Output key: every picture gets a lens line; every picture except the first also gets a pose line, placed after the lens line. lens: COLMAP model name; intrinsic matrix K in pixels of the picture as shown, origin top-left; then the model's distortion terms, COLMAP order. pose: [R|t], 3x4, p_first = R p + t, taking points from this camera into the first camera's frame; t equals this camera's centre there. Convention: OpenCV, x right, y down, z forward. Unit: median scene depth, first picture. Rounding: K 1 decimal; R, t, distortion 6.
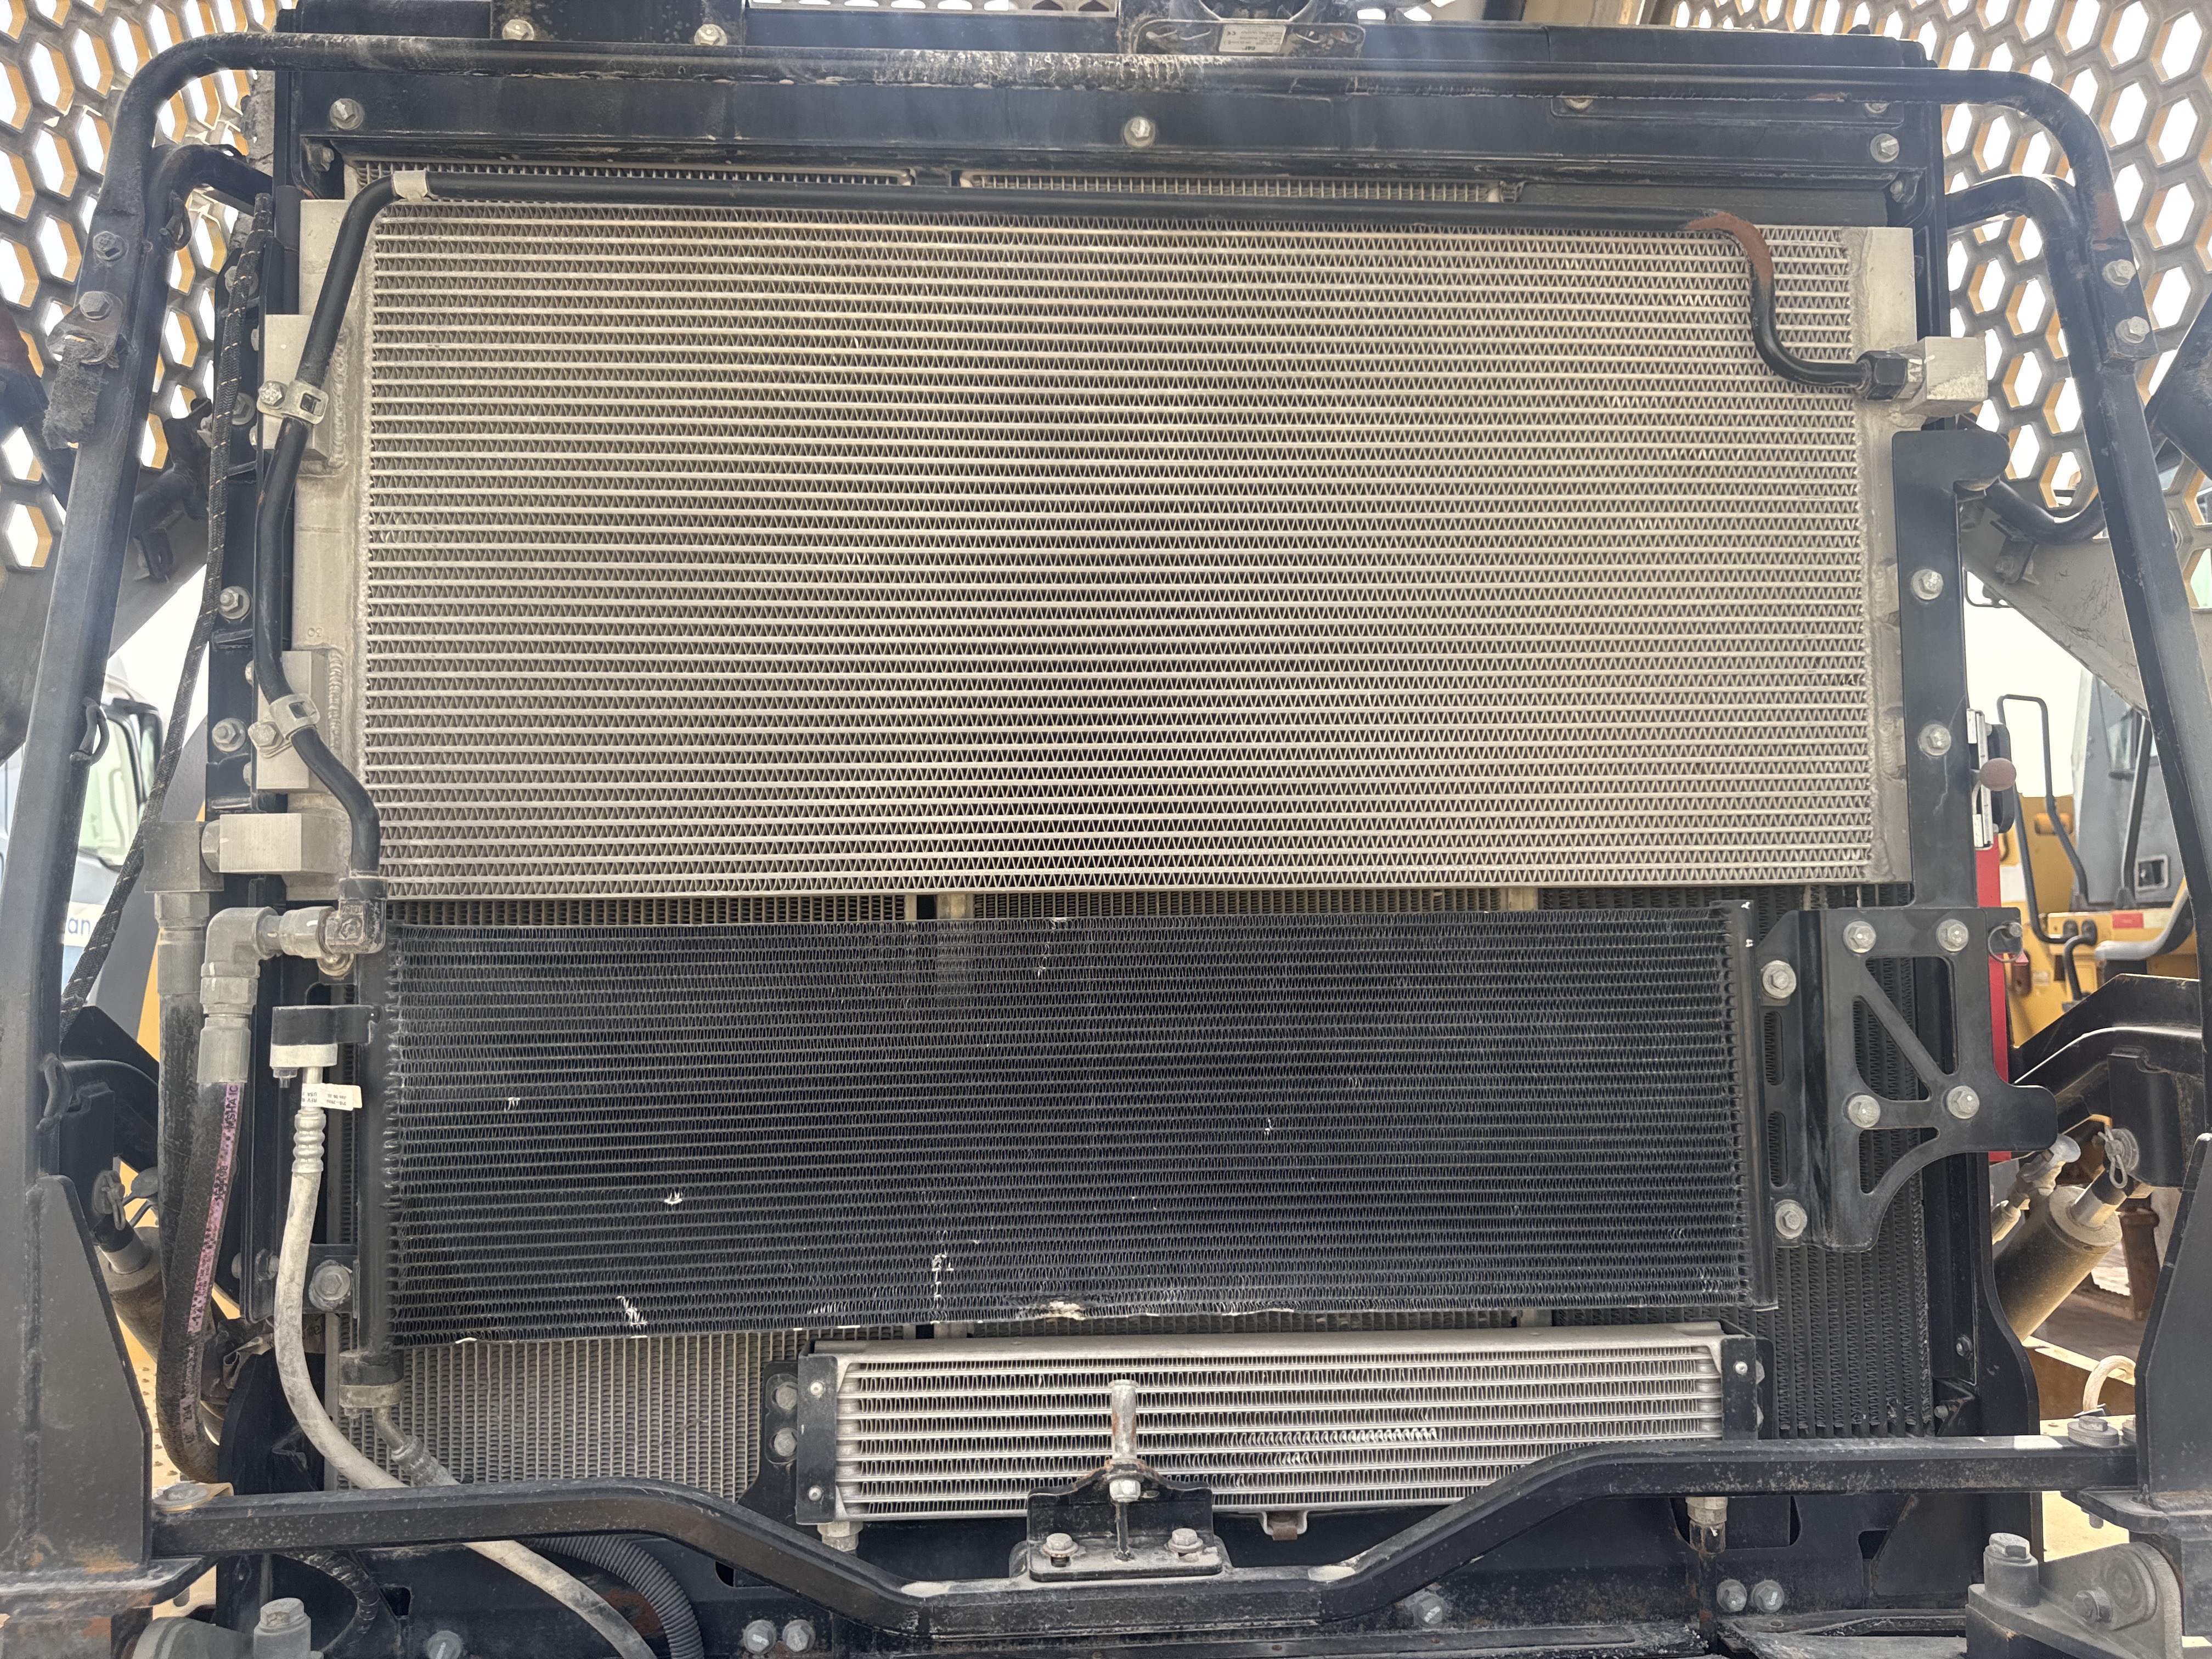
lens RADIAL K [[1566.2, 0, 1142.5], [0, 1566.2, 828.6], [0, 0, 1]] dist [-0.008377, -0.015443]
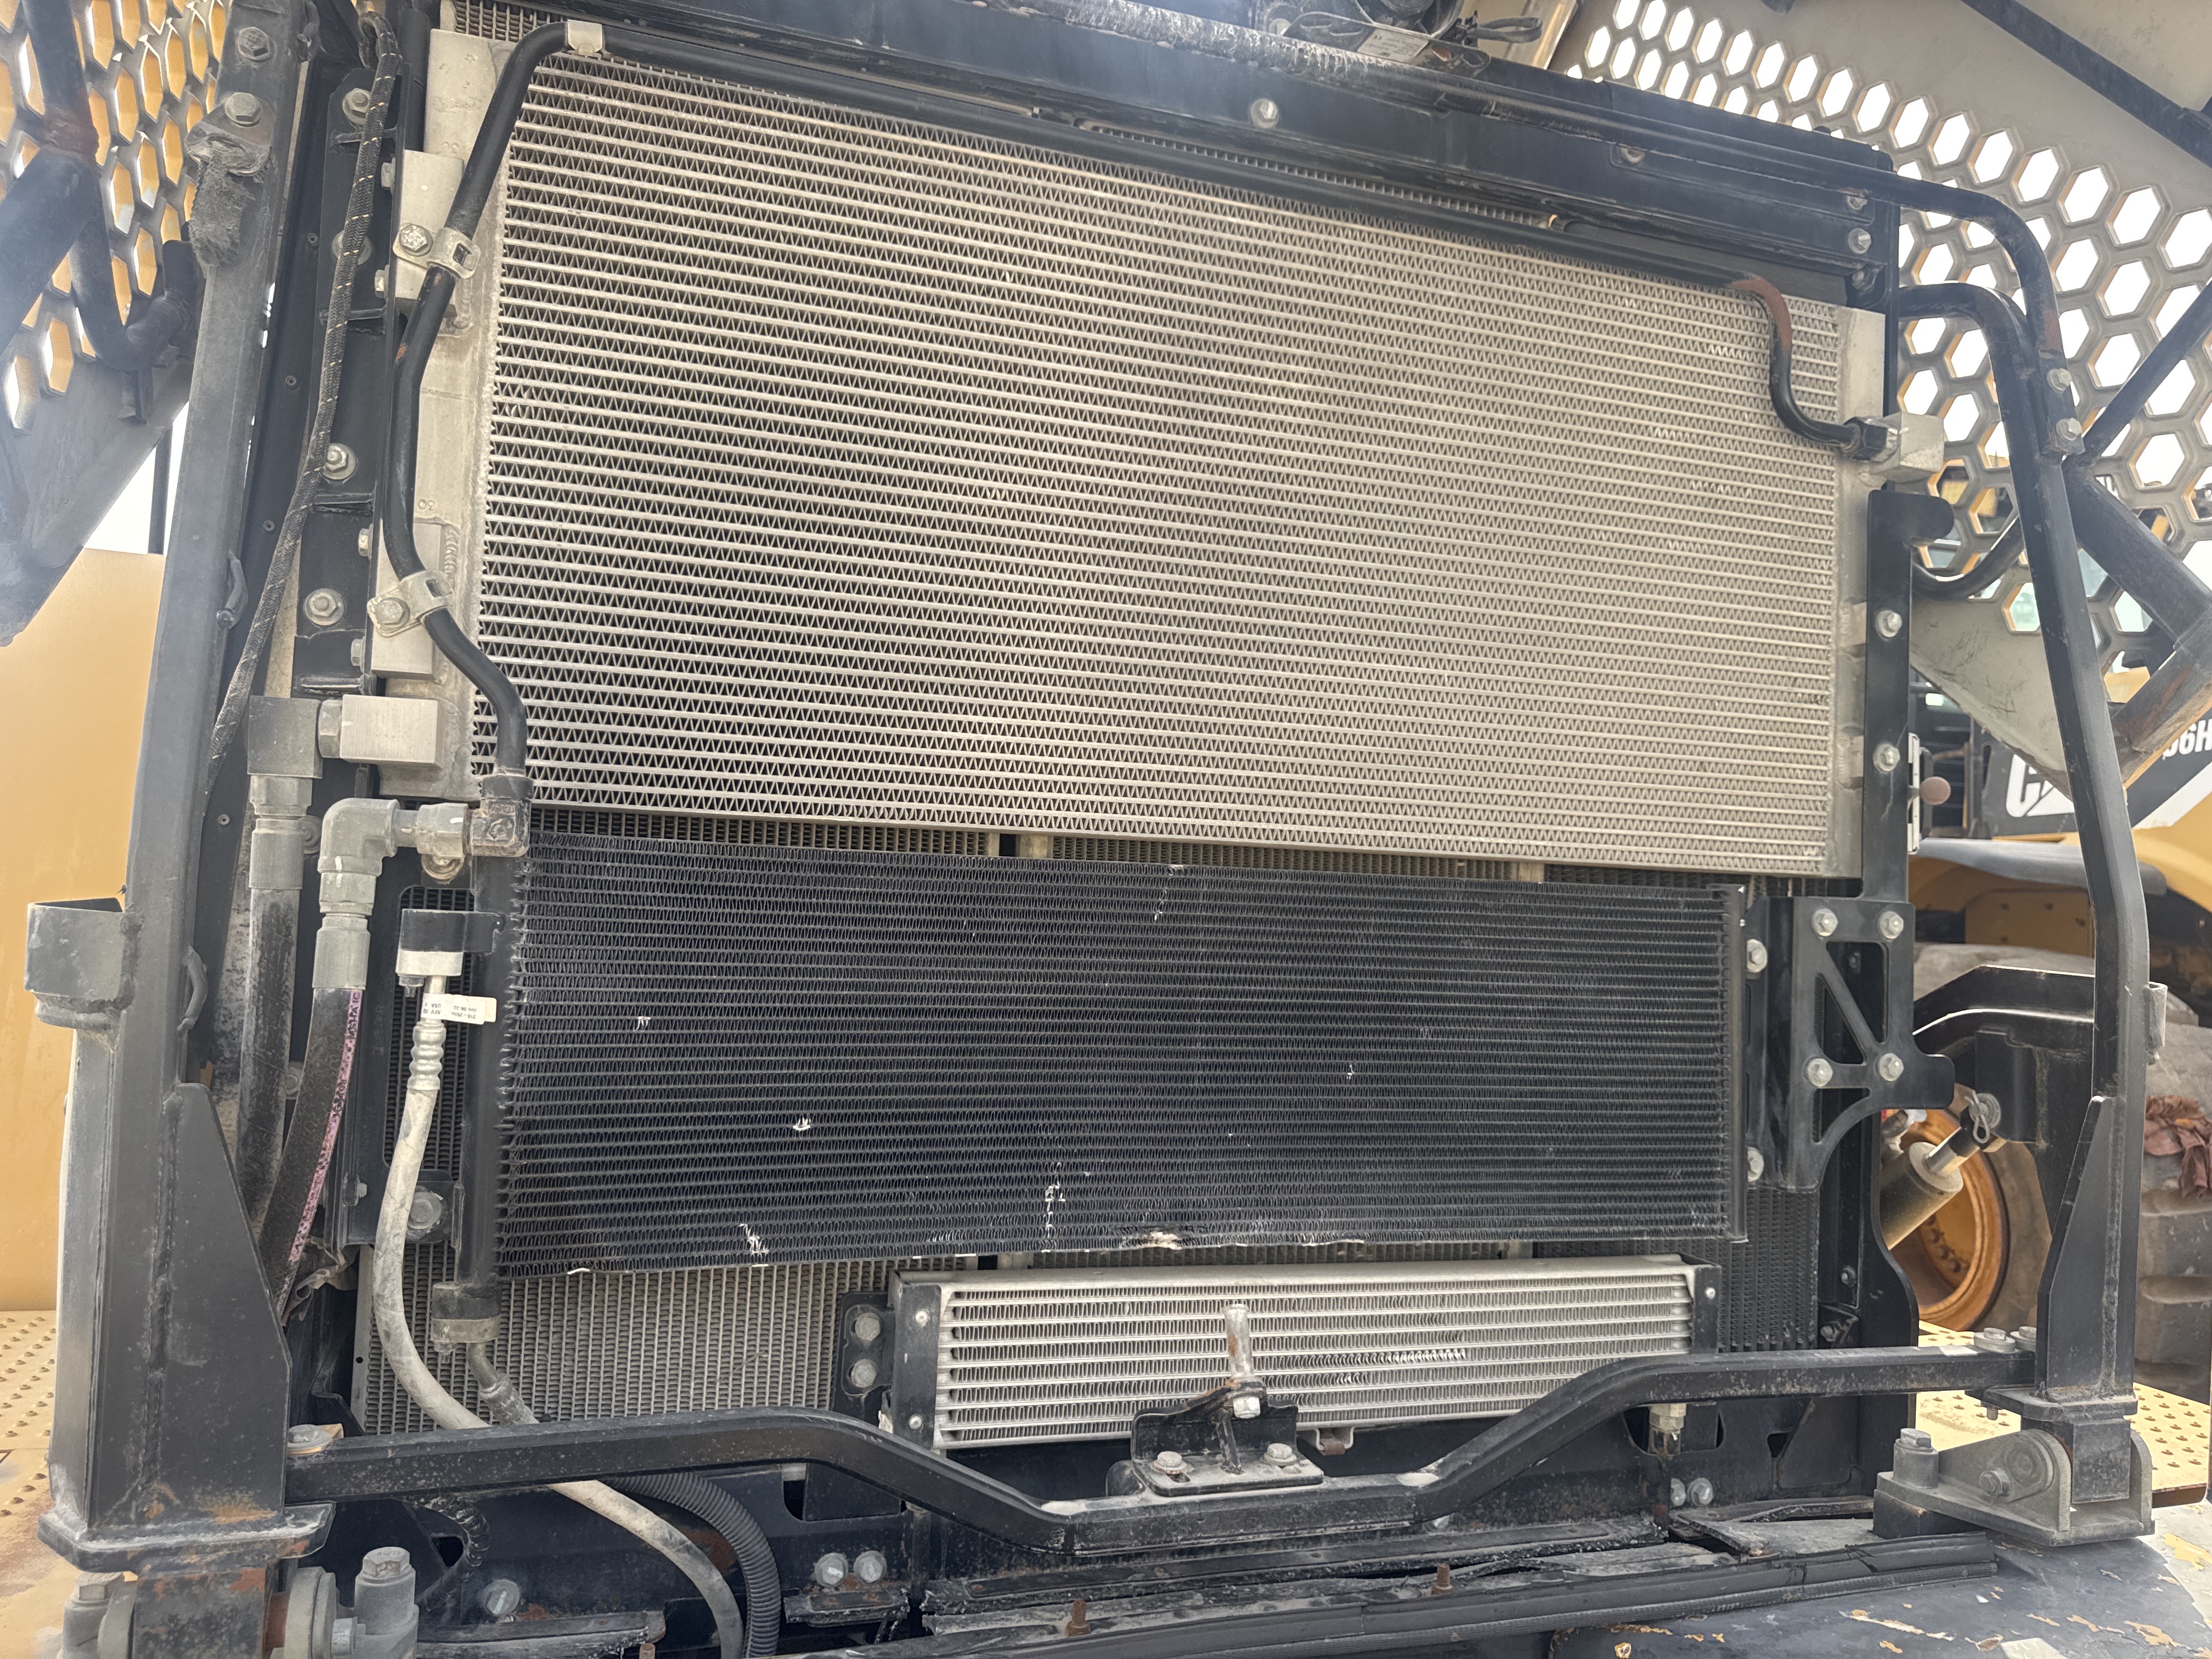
lens RADIAL K [[1573.4, 0, 1056.2], [0, 1573.4, 824.0], [0, 0, 1]] dist [0.004292, -0.045853]
pose [[0.968102, 0.066975, 0.241438, -0.389854], [-0.071714, 0.997366, 0.010884, 0.025533], [-0.240073, -0.027852, 0.970355, 0.009441]]
